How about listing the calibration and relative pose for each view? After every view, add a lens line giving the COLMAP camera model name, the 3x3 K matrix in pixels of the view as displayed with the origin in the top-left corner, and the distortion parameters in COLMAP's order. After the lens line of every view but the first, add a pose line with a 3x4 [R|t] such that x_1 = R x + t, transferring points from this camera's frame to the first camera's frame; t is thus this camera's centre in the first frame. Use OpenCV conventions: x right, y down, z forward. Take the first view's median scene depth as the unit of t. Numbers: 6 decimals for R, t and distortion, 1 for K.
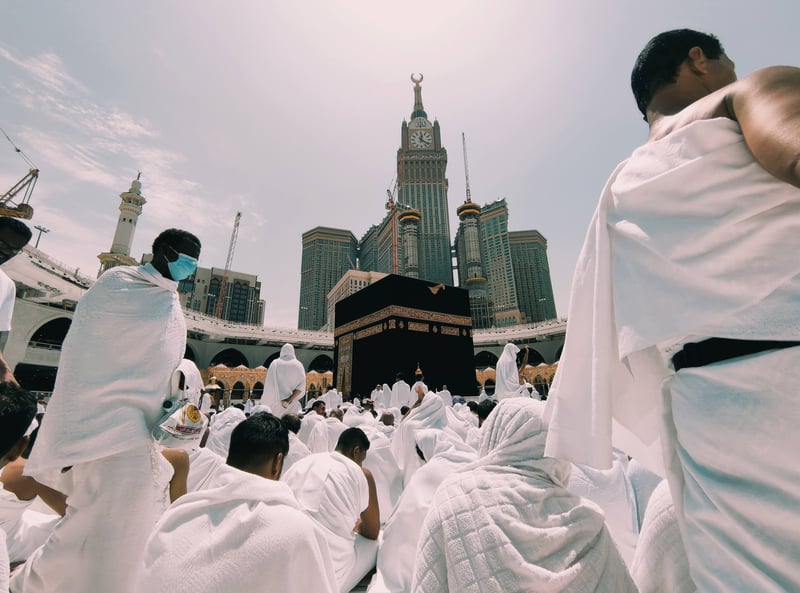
lens RADIAL K [[356.7, 0, 399.2], [0, 356.7, 282.5], [0, 0, 1]] dist [-0.000275, -0.000005]
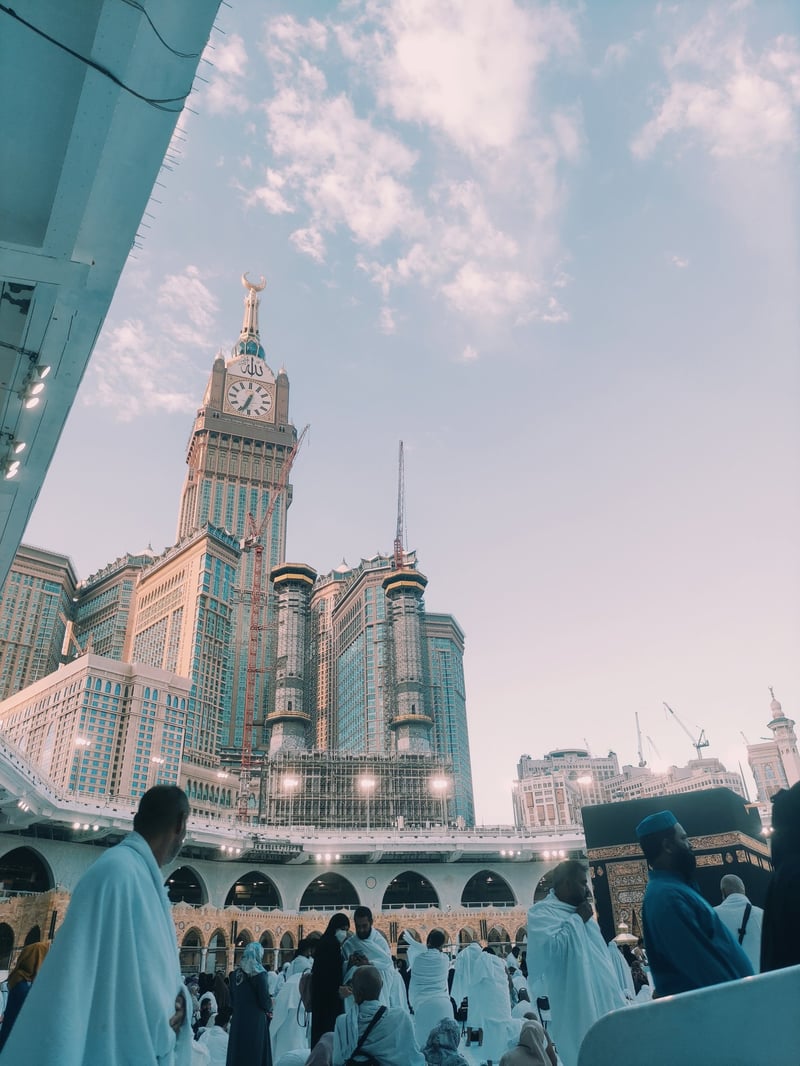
lens RADIAL K [[781.1, 0, 375.8], [0, 781.1, 526.9], [0, 0, 1]] dist [0.008173, 0.002873]
pose [[0.930803, 0.175158, 0.320820, -0.122170], [-0.106679, 0.969672, -0.219901, -0.010635], [-0.349607, 0.170460, 0.921259, -0.040322]]
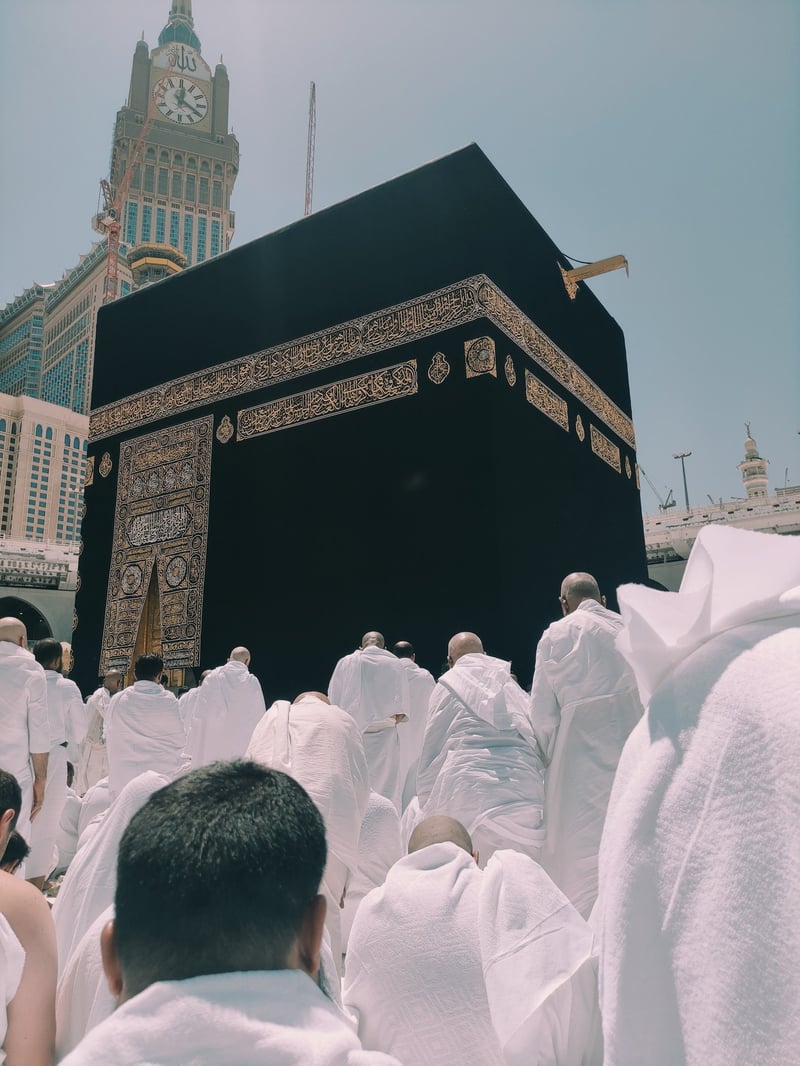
lens RADIAL K [[781.1, 0, 375.8], [0, 781.1, 526.9], [0, 0, 1]] dist [0.008173, 0.002873]
pose [[0.925783, 0.093462, 0.366321, -0.019665], [-0.120824, 0.991288, 0.052438, 0.016214], [-0.358229, -0.092807, 0.929010, 0.045848]]
